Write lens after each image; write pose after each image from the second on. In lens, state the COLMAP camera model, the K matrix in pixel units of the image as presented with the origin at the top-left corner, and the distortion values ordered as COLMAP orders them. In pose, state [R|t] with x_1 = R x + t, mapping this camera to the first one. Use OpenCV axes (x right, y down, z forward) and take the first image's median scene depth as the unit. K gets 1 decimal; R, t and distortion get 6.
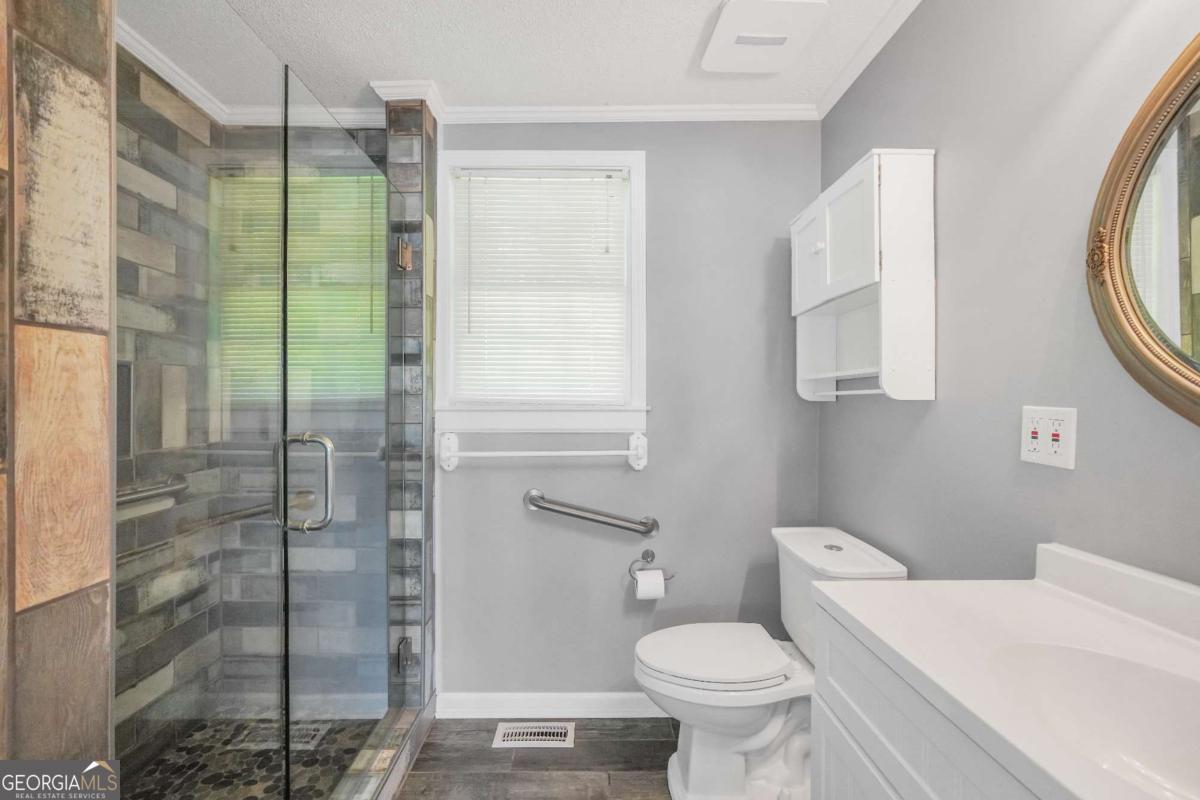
lens RADIAL K [[504.8, 0, 594.8], [0, 504.8, 402.7], [0, 0, 1]] dist [-0.020623, 0.008556]
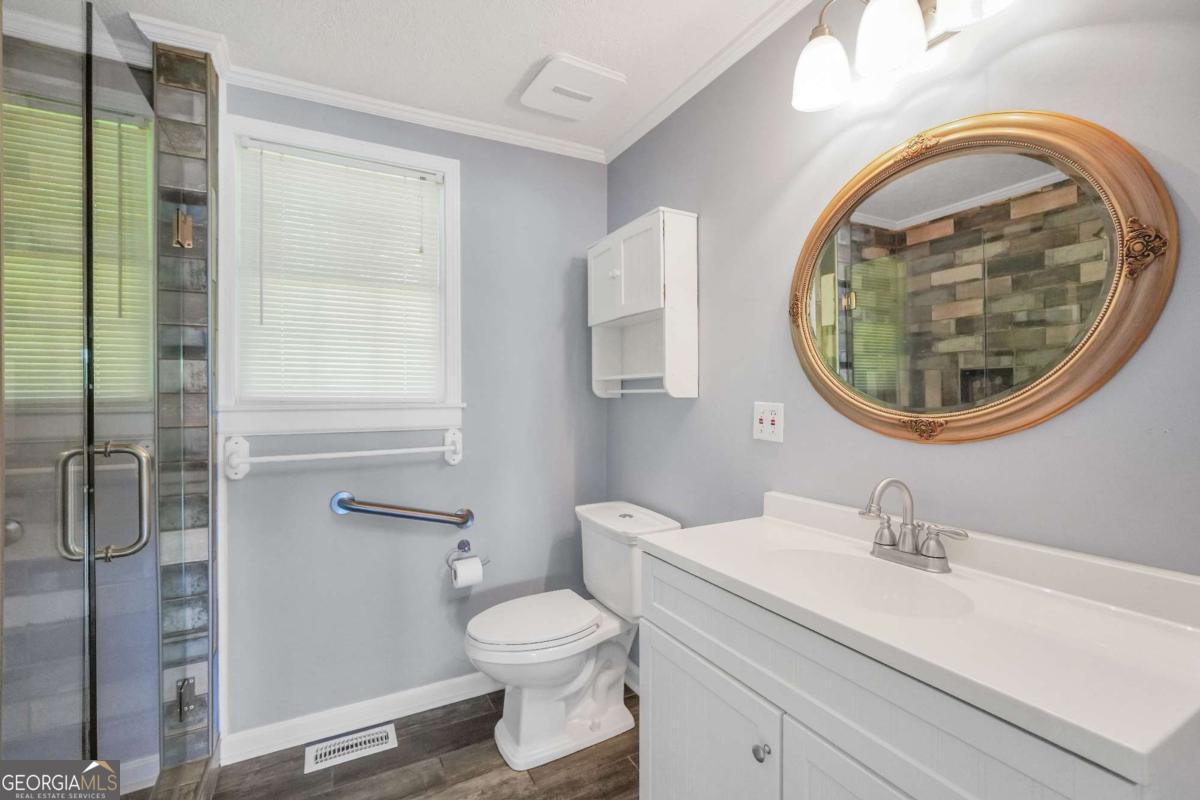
lens RADIAL K [[514.4, 0, 586.5], [0, 514.4, 396.2], [0, 0, 1]] dist [-0.004877, -0.000080]
pose [[0.893474, -0.005557, 0.449080, -0.157457], [0.005978, 0.999982, 0.000480, -0.008006], [-0.449074, 0.002255, 0.893491, -0.082797]]
